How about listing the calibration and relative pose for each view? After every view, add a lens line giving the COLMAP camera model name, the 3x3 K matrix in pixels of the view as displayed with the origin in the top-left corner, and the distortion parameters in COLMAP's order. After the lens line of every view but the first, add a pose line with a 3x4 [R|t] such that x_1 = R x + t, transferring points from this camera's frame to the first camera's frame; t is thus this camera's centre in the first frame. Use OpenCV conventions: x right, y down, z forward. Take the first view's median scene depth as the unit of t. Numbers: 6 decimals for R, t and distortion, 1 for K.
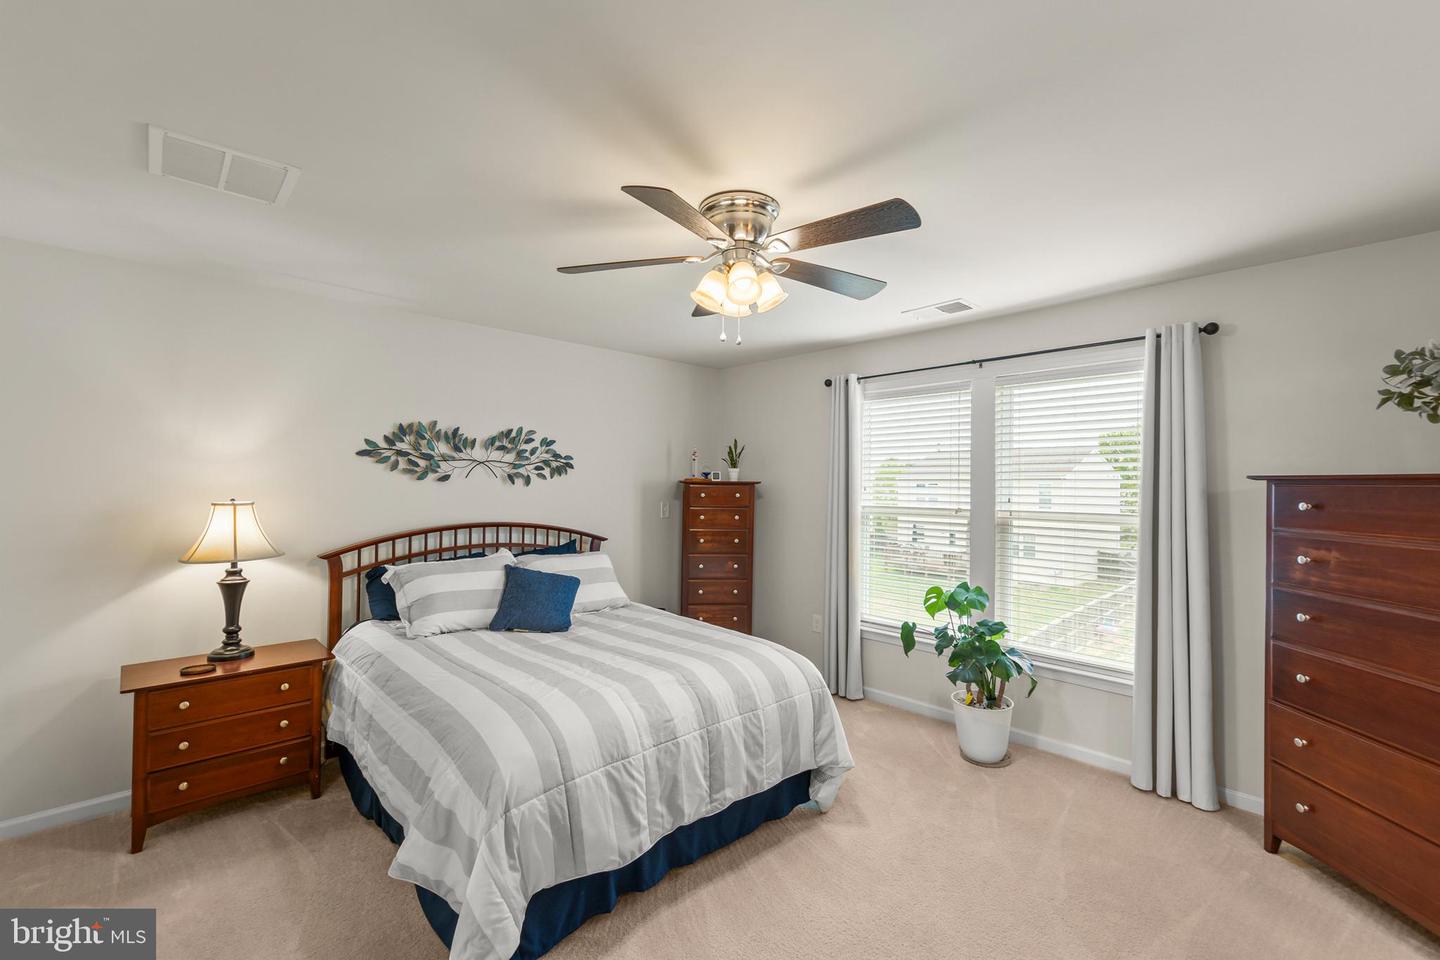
lens RADIAL K [[621.8, 0, 718.4], [0, 621.8, 481.6], [0, 0, 1]] dist [0.009591, -0.000467]
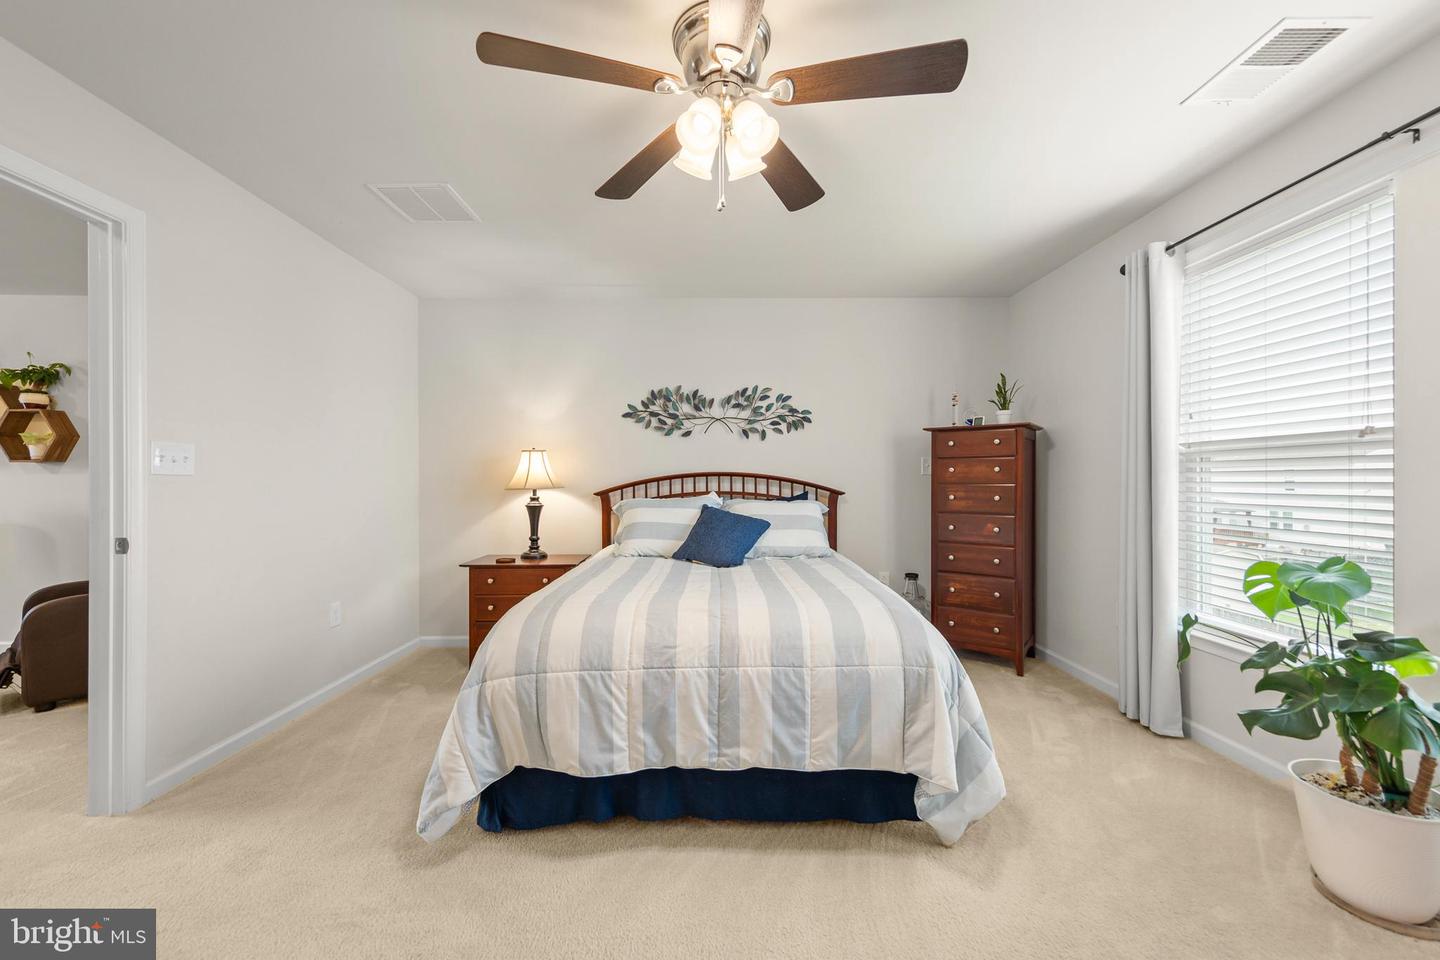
lens RADIAL K [[555.7, 0, 716.8], [0, 555.7, 482.3], [0, 0, 1]] dist [0.007384, -0.000452]
pose [[0.728711, -0.007746, -0.684778, 0.375602], [0.010254, 0.999947, -0.000398, 0.102801], [0.684745, -0.006732, 0.728752, 0.325633]]
